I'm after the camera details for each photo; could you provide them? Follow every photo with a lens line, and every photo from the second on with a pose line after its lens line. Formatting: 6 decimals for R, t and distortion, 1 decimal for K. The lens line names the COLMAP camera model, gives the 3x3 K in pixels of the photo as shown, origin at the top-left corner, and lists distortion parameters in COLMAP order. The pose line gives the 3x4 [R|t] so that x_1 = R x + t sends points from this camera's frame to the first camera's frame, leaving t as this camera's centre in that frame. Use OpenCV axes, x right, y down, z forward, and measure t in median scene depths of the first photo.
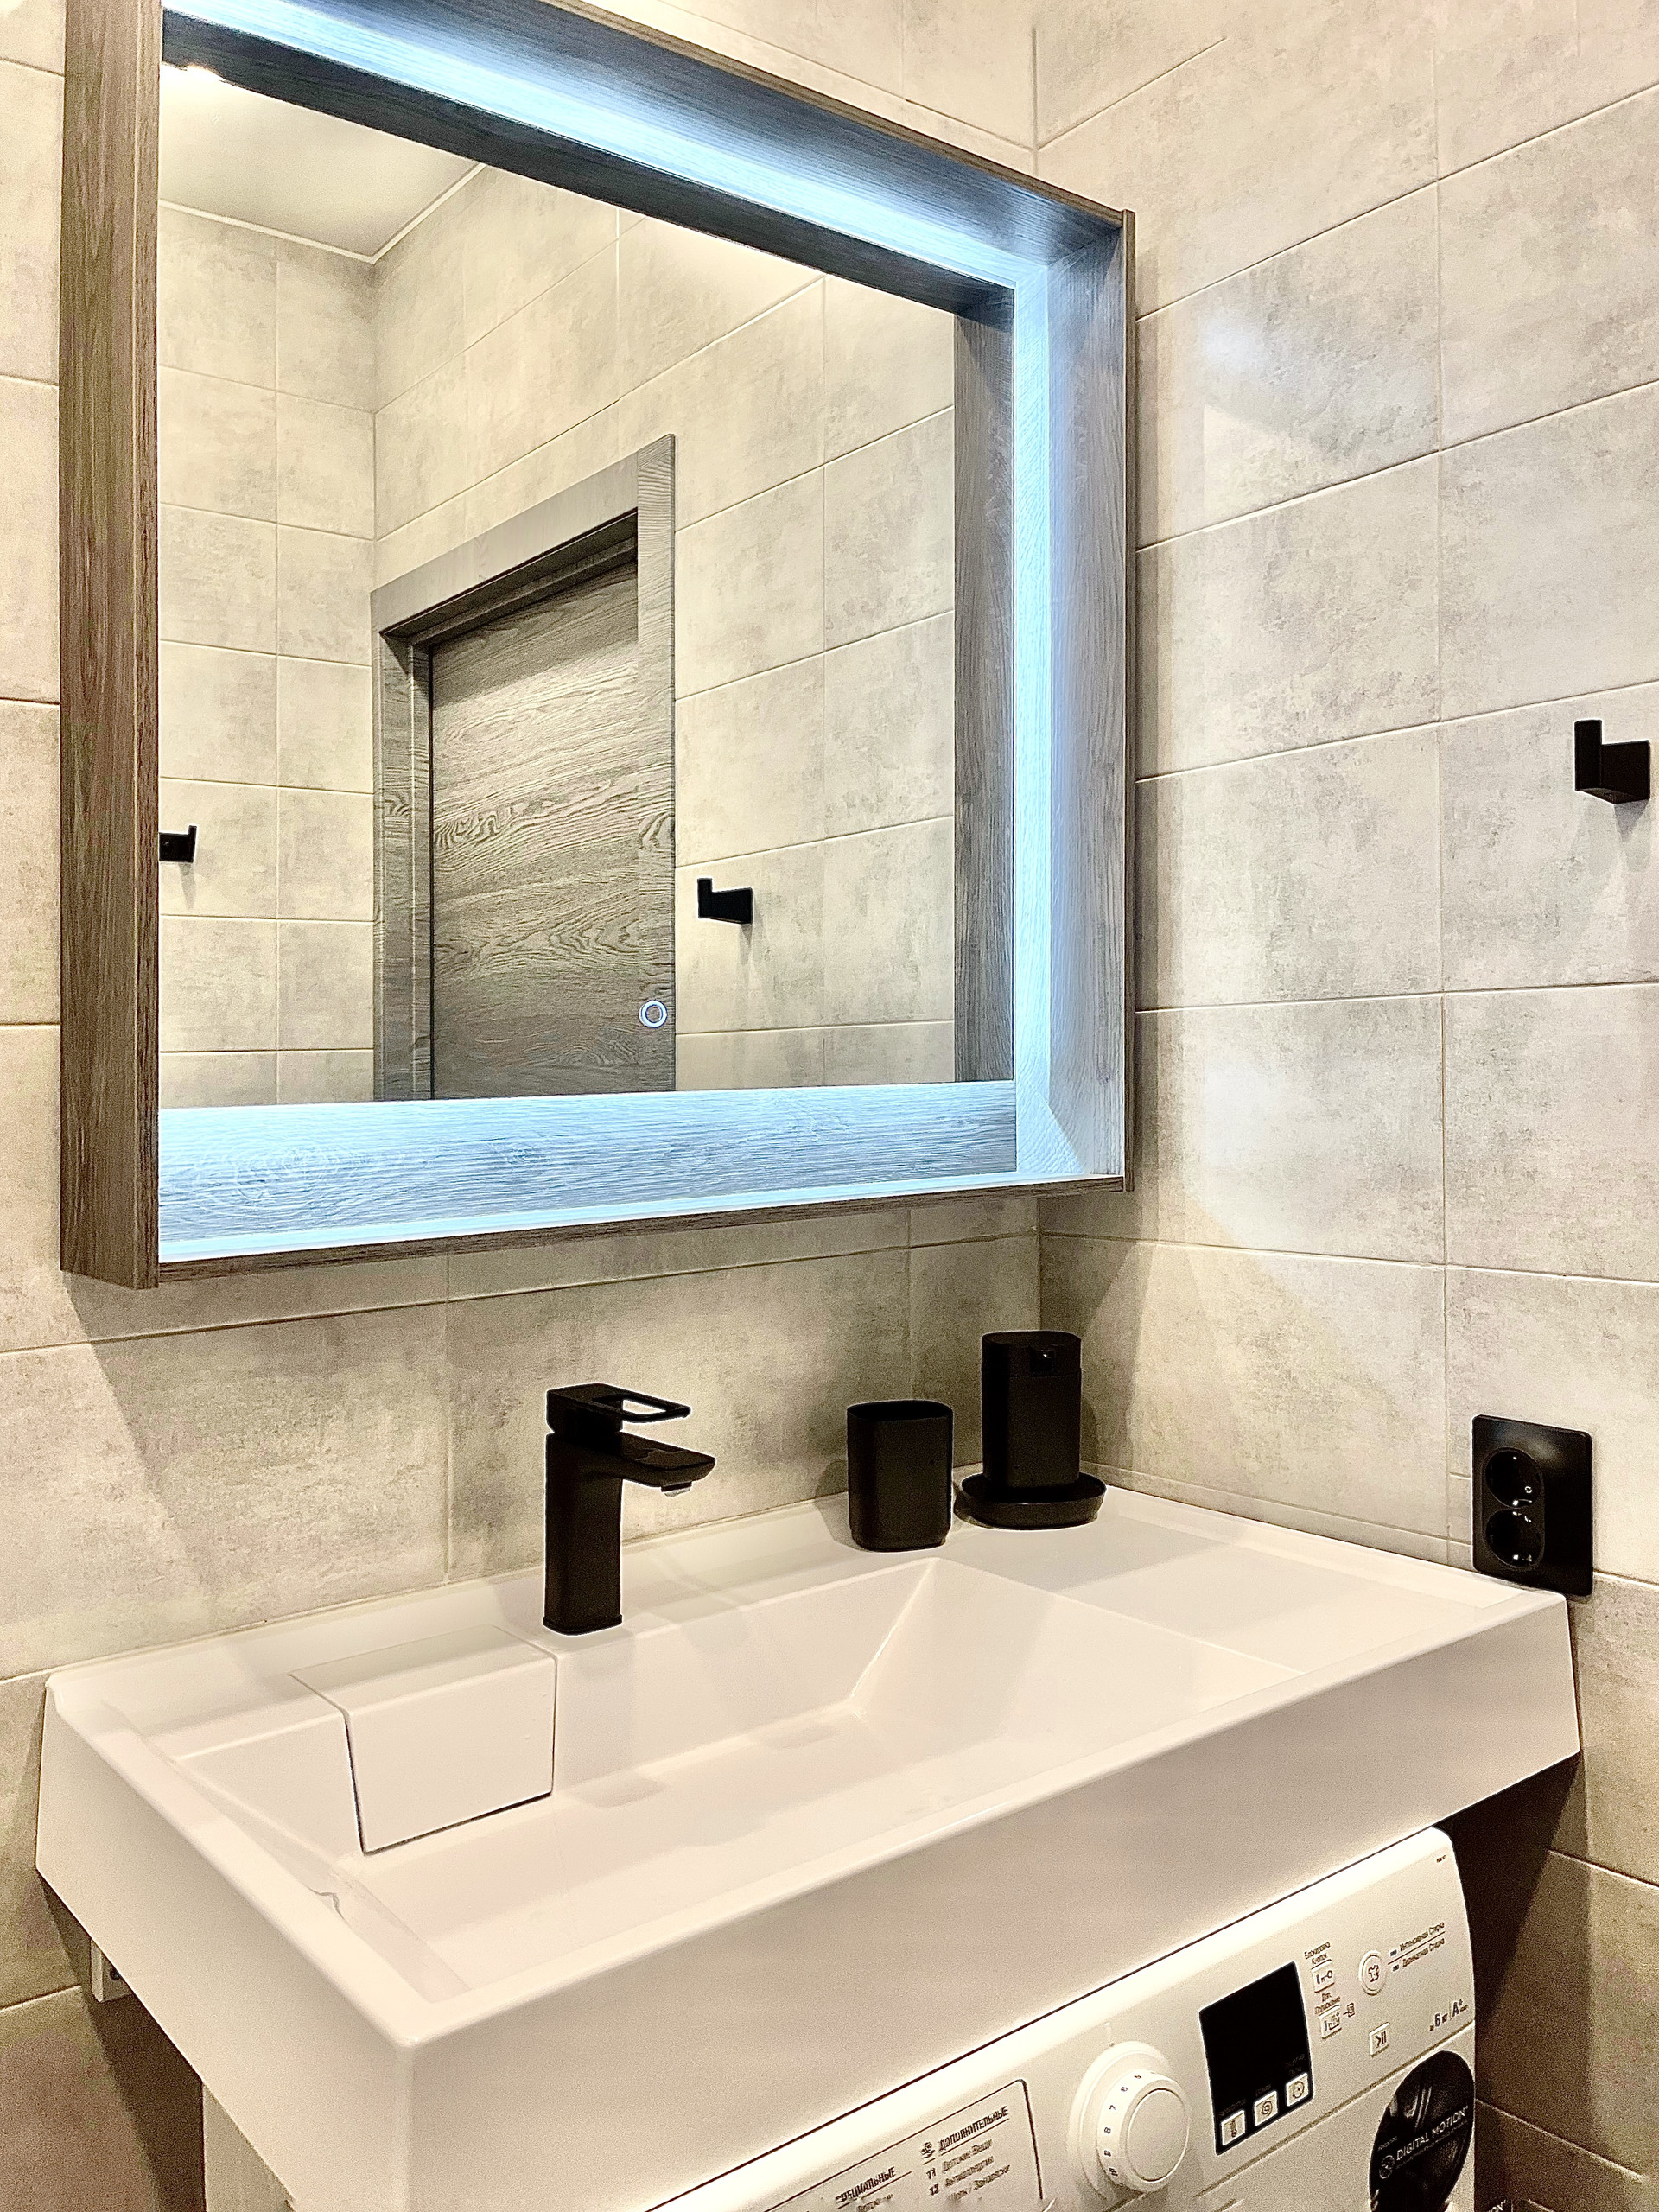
lens RADIAL K [[1781.5, 0, 829.5], [0, 1781.5, 1106.0], [0, 0, 1]] dist [-0.006406, -0.007959]
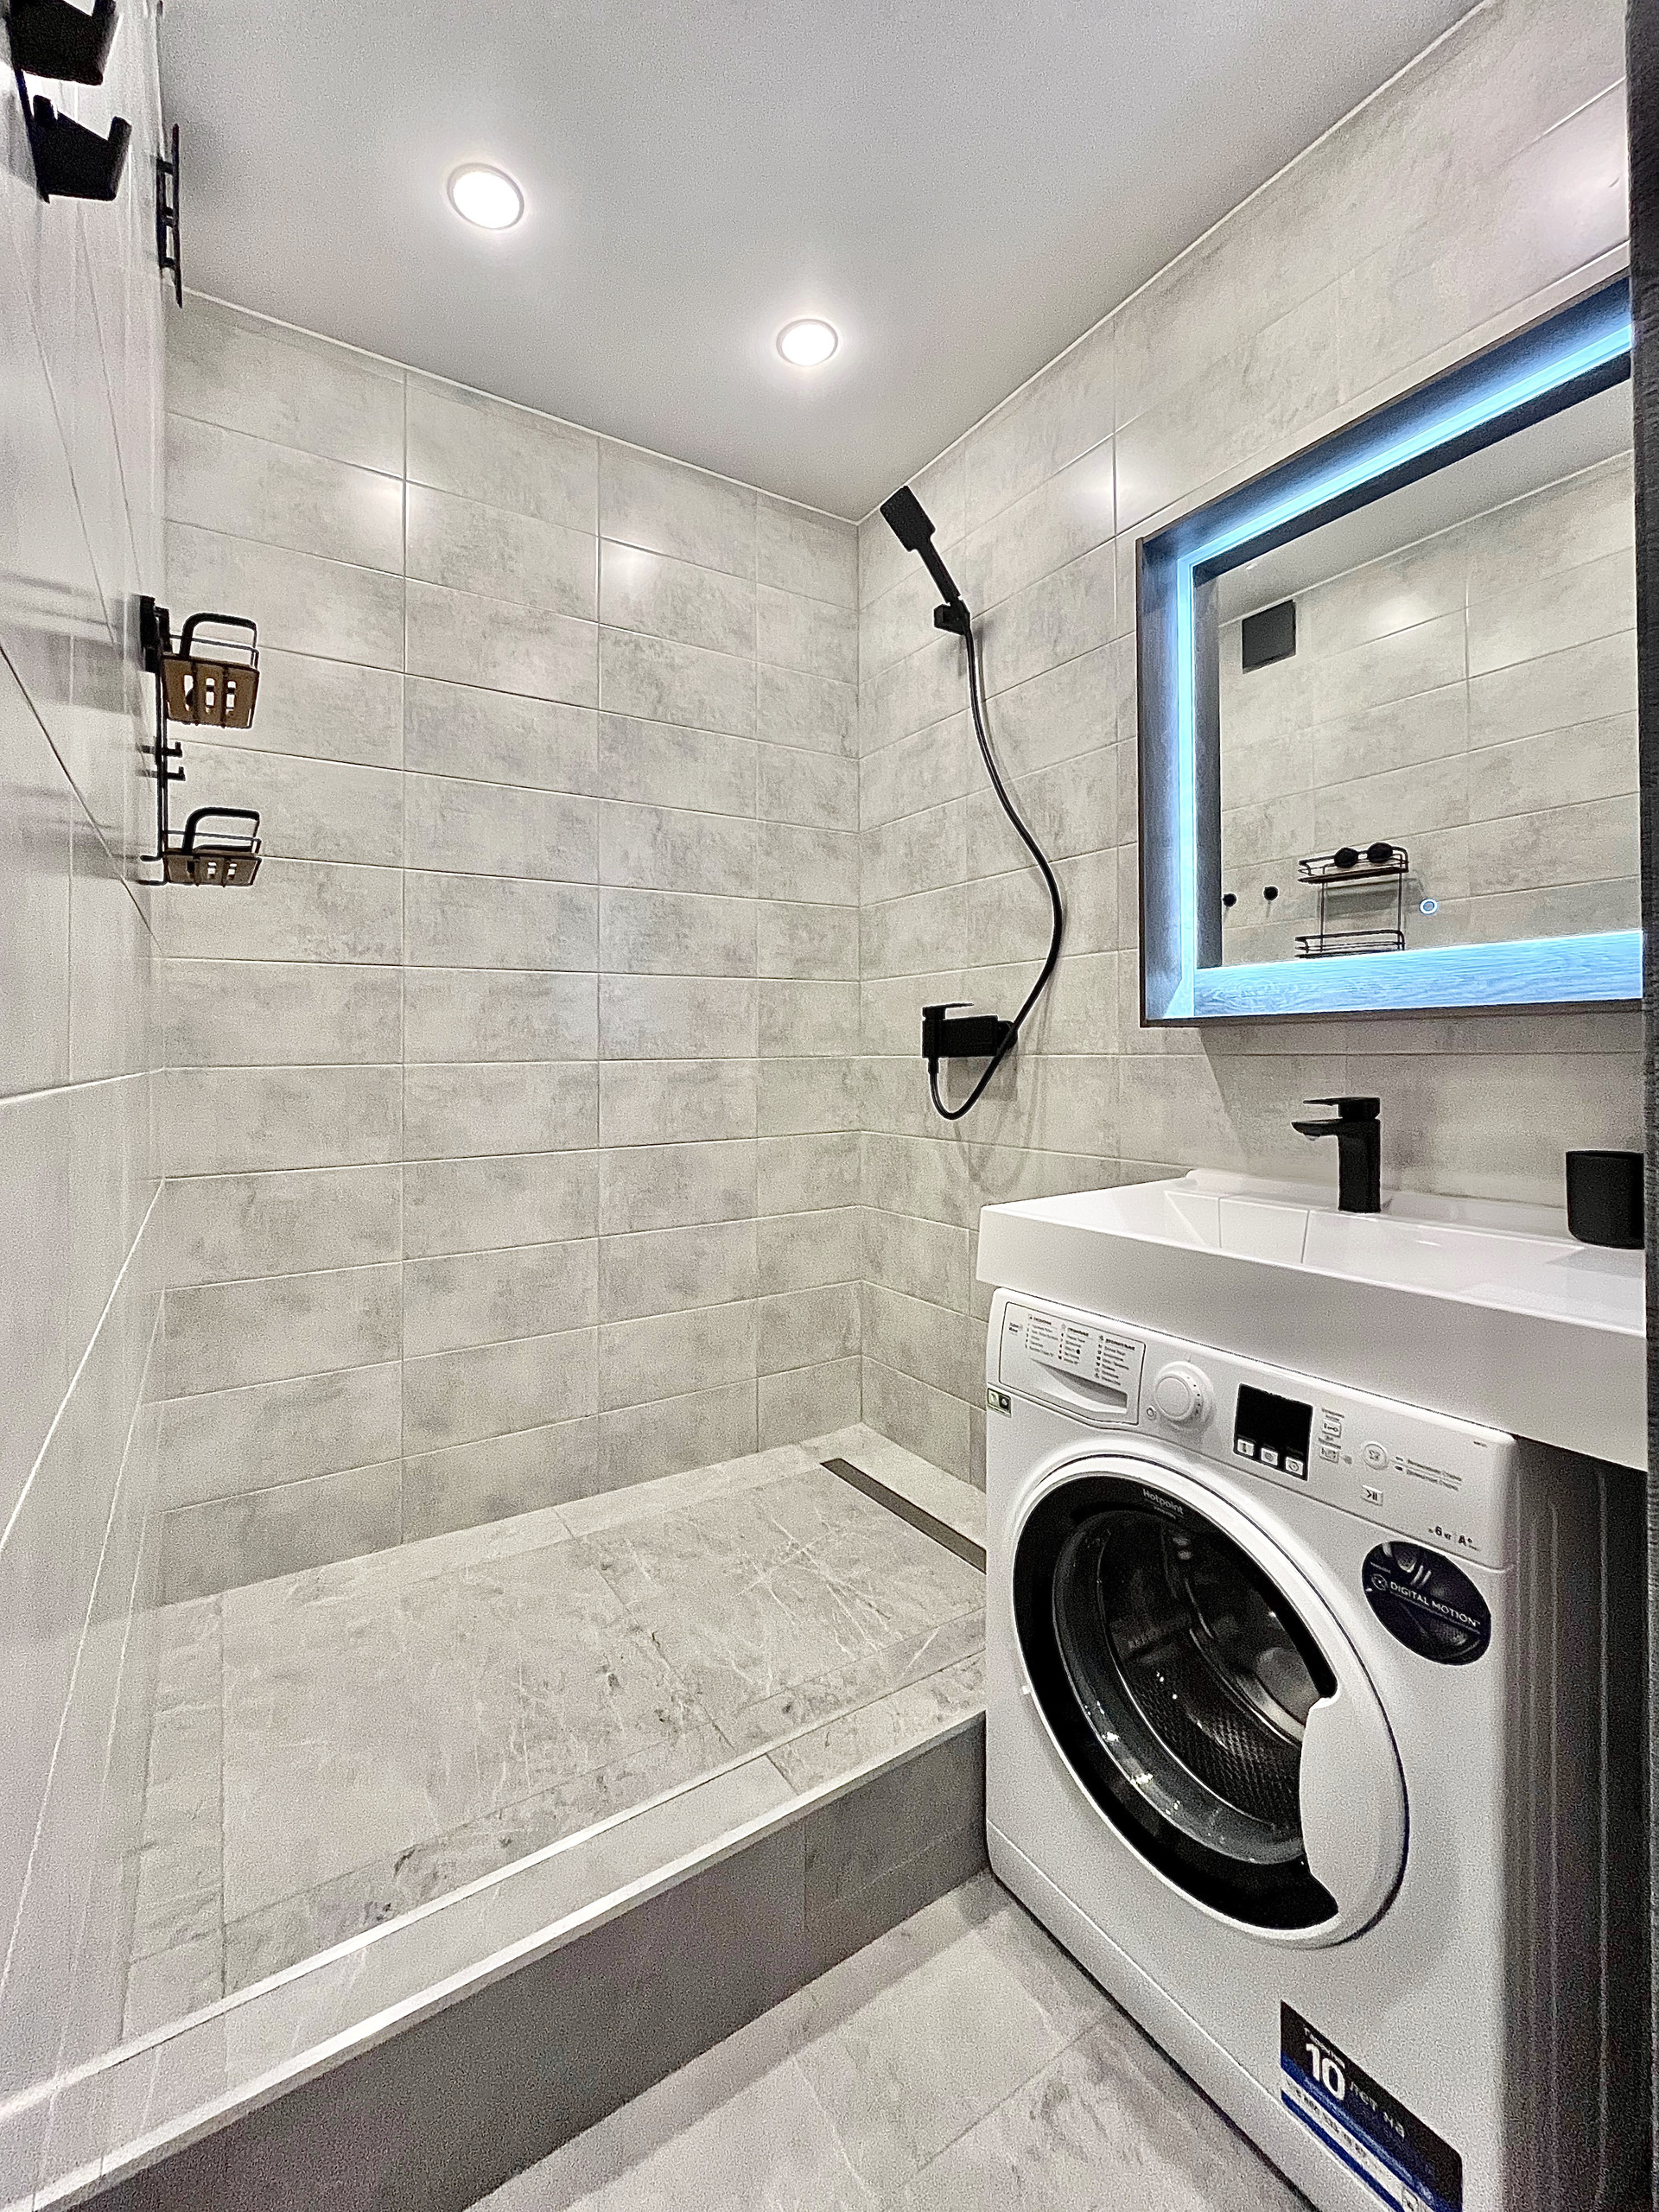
lens RADIAL K [[945.1, 0, 829.5], [0, 945.1, 1106.0], [0, 0, 1]] dist [-0.000414, -0.000039]
pose [[-0.086377, 0.083284, -0.992775, 1.109573], [-0.011542, 0.996349, 0.084588, 0.093329], [0.996196, 0.018765, -0.085101, 0.531187]]
